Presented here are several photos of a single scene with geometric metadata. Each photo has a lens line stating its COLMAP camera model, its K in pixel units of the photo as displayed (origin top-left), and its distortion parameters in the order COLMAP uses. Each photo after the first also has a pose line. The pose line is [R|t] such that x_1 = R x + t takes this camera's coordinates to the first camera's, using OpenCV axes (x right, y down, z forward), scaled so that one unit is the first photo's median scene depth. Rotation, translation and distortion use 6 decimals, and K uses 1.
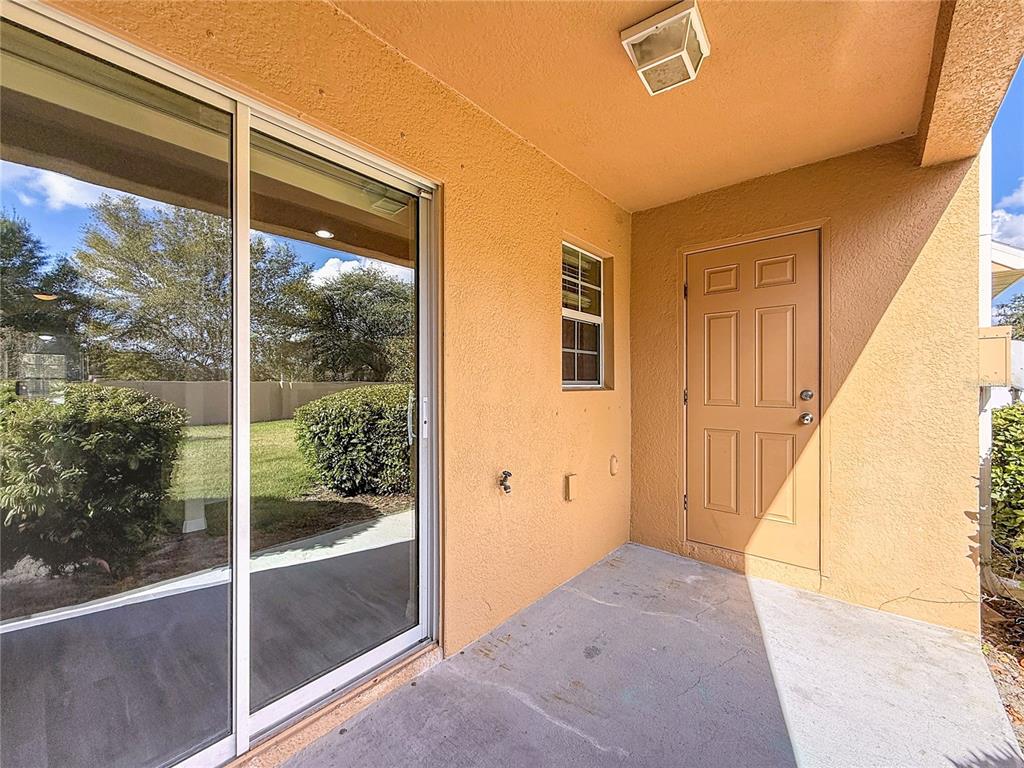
lens RADIAL K [[423.3, 0, 511.7], [0, 423.3, 377.9], [0, 0, 1]] dist [-0.001646, 0.000437]
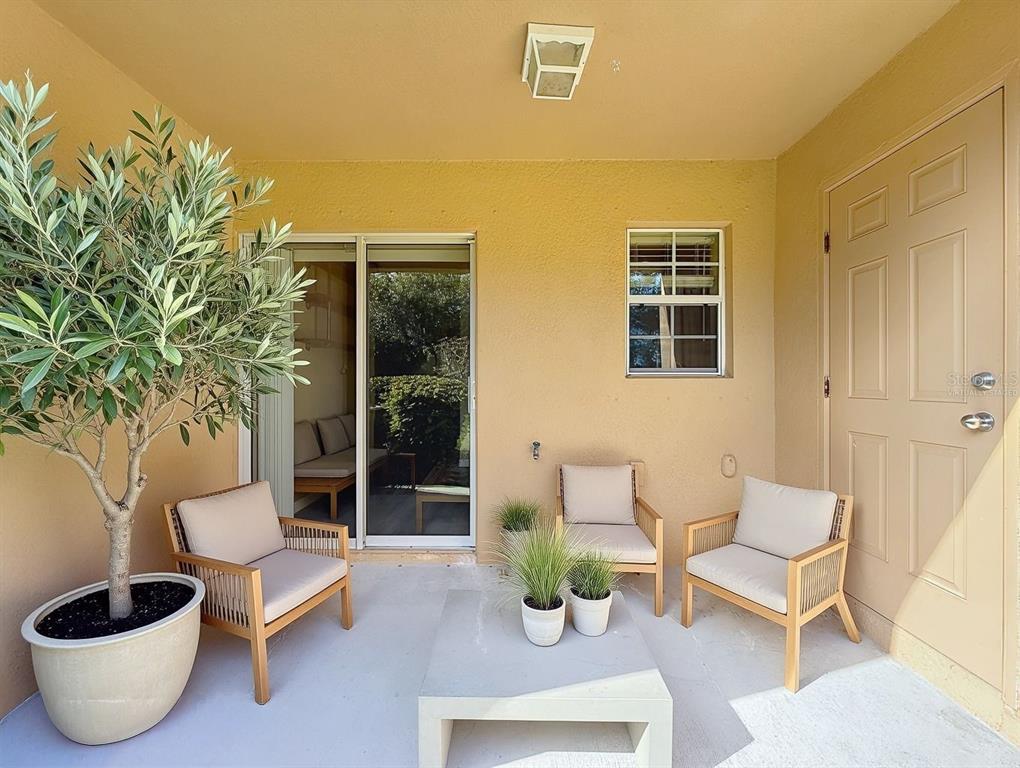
lens RADIAL K [[421.6, 0, 509.7], [0, 421.6, 377.9], [0, 0, 1]] dist [-0.001646, 0.000437]
pose [[0.634150, -0.008512, -0.773163, 0.681287], [0.006184, 0.999963, -0.005937, 0.033091], [0.773185, -0.001017, 0.634179, 0.125538]]
